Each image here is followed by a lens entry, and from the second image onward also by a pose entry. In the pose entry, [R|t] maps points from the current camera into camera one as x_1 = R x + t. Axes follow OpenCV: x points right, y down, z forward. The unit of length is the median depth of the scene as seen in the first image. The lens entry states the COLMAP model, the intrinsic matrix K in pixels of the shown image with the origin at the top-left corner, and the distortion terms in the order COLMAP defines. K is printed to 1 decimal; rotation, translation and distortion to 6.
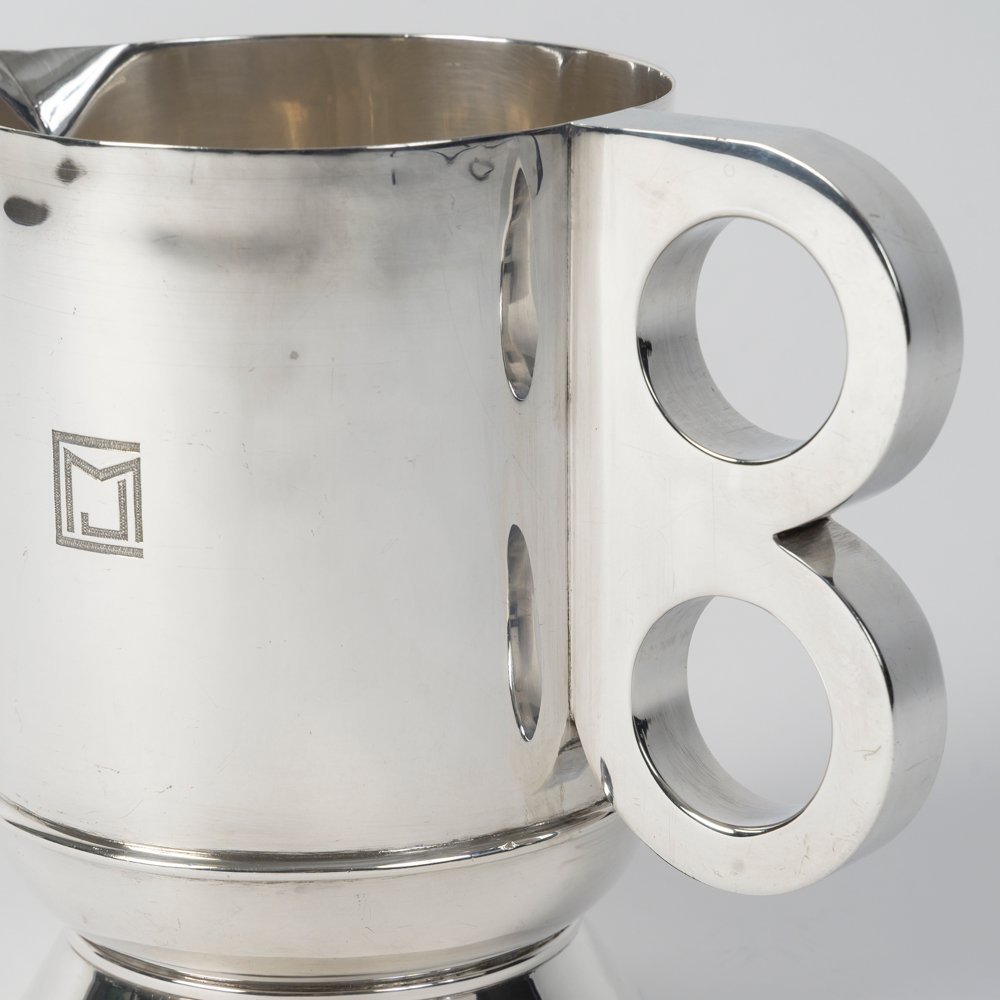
lens RADIAL K [[4623.3, 0, 500.0], [0, 4623.3, 500.0], [0, 0, 1]] dist [-0.230397, 0.499946]
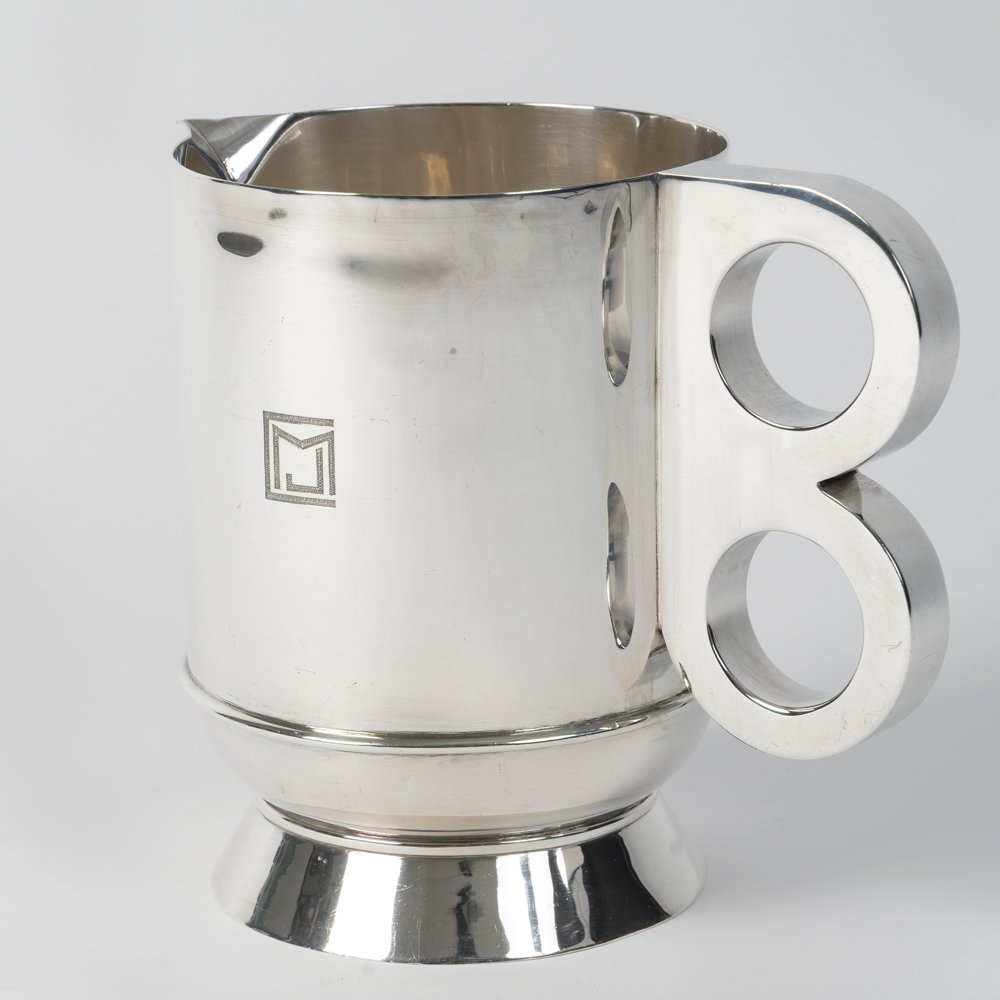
lens RADIAL K [[4623.3, 0, 500.0], [0, 4623.3, 500.0], [0, 0, 1]] dist [-0.230397, 0.499946]
pose [[0.999592, -0.011881, 0.025984, -0.064279], [0.012055, 0.999906, -0.006572, 0.019483], [-0.025904, 0.006883, 0.999641, -0.309946]]
